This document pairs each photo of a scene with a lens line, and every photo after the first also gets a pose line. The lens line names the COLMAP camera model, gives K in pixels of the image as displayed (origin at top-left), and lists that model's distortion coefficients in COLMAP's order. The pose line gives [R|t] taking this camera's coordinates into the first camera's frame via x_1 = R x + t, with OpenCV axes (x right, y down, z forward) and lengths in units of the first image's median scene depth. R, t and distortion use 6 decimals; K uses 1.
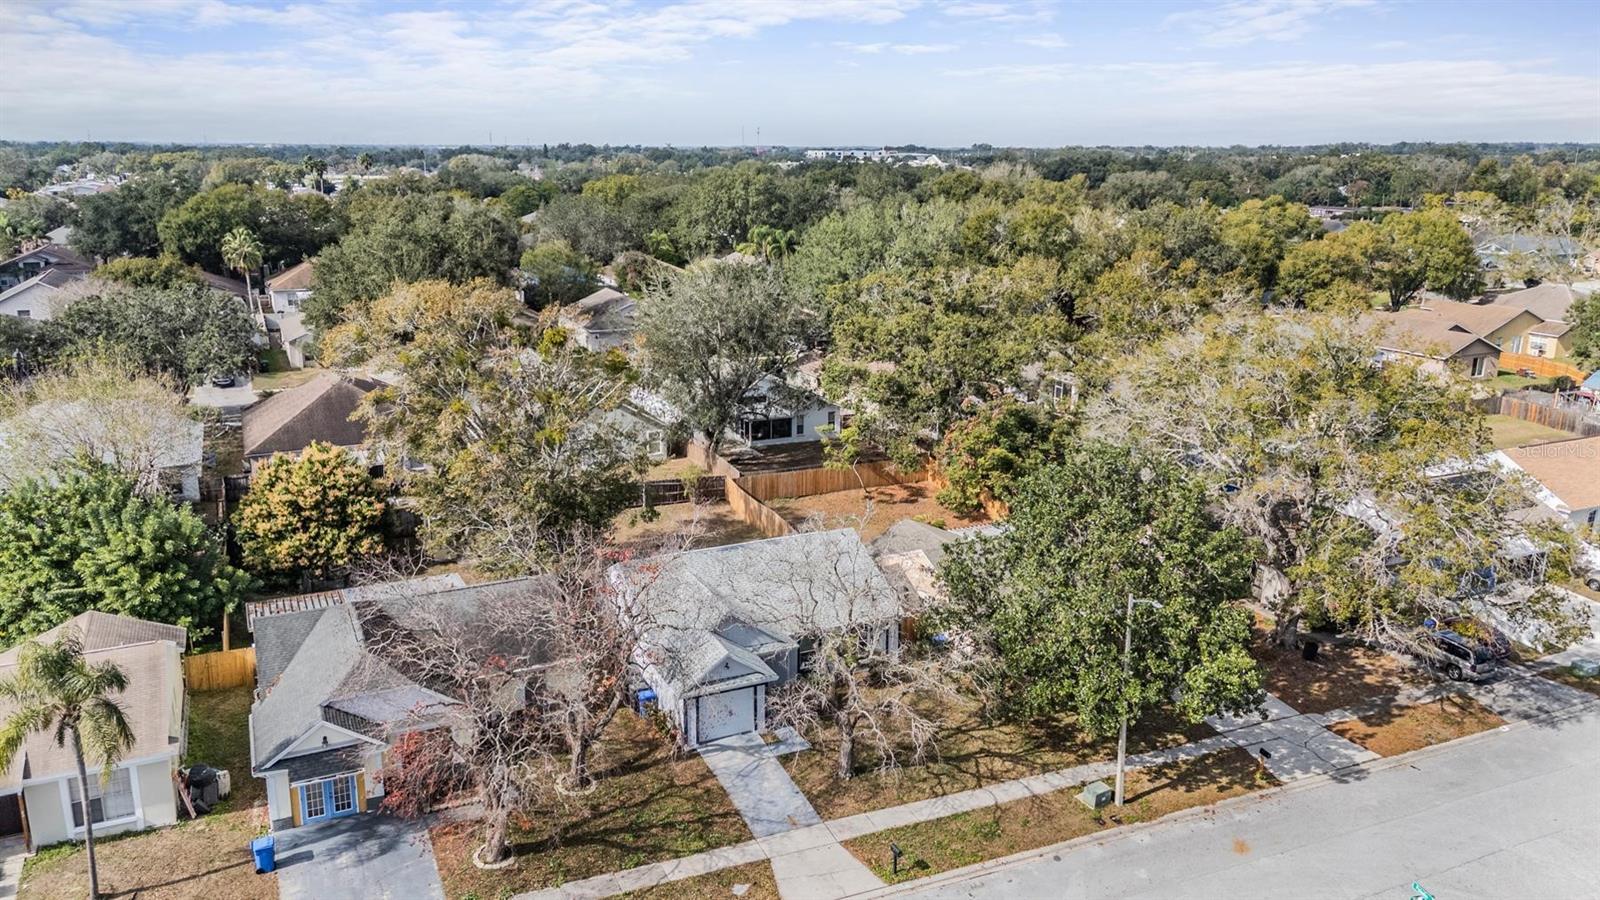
lens RADIAL K [[1198.5, 0, 800.0], [0, 1198.5, 450.0], [0, 0, 1]] dist [0.096373, -0.101505]
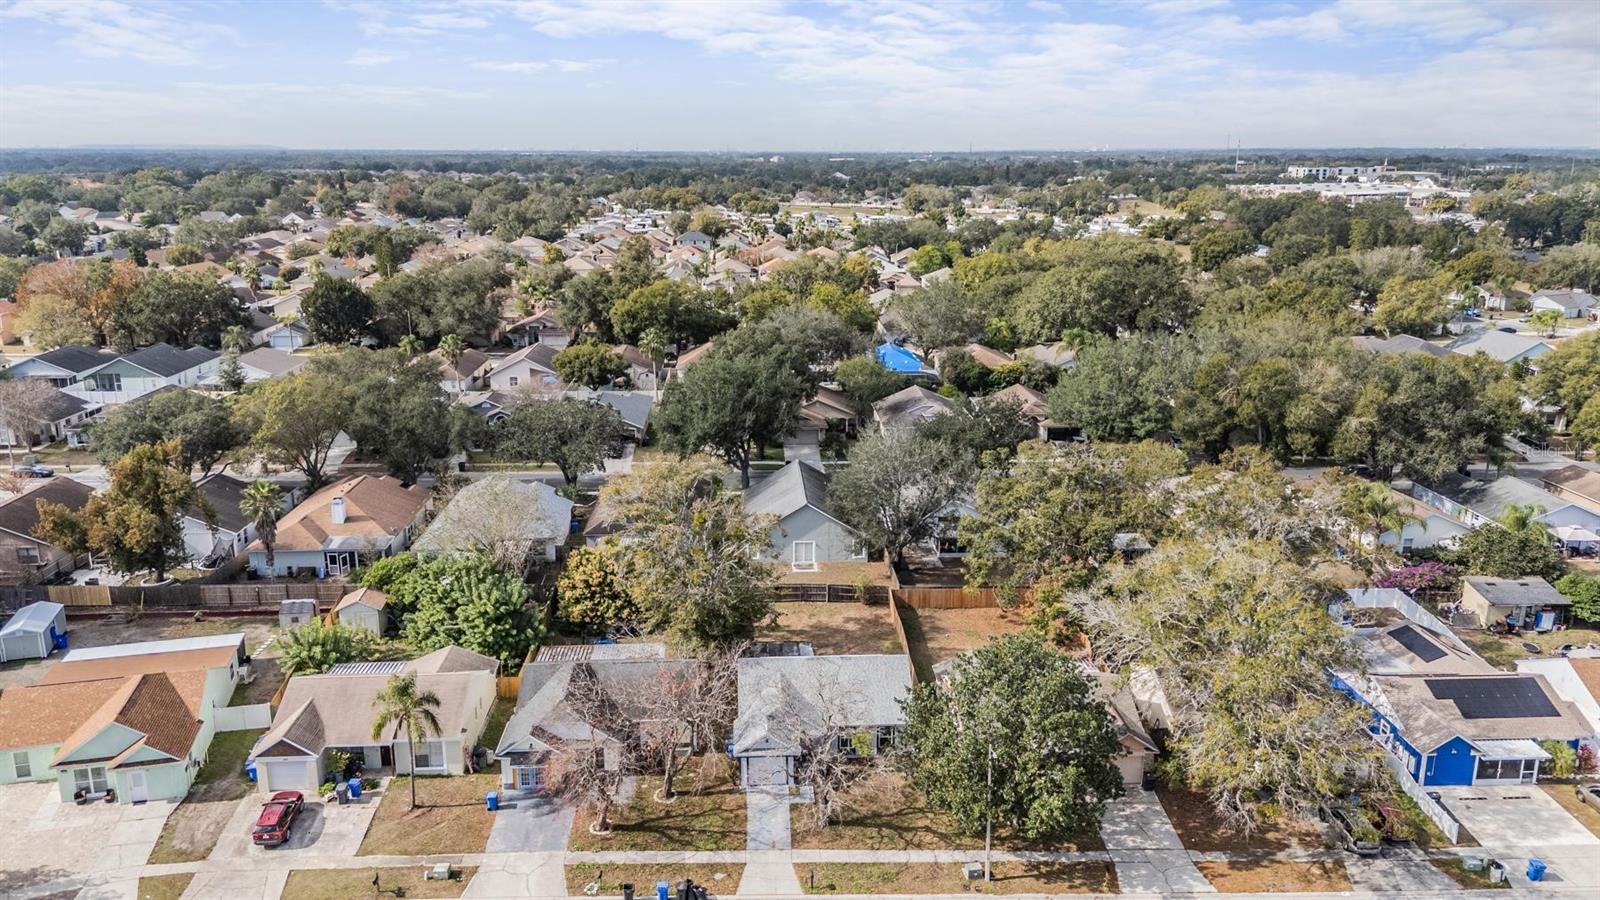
lens RADIAL K [[1198.5, 0, 800.0], [0, 1198.5, 450.0], [0, 0, 1]] dist [0.096373, -0.101505]
pose [[0.926324, 0.092413, -0.365218, 0.480999], [-0.092494, 0.995563, 0.017313, -0.216337], [0.365197, 0.017743, 0.930761, -0.441198]]
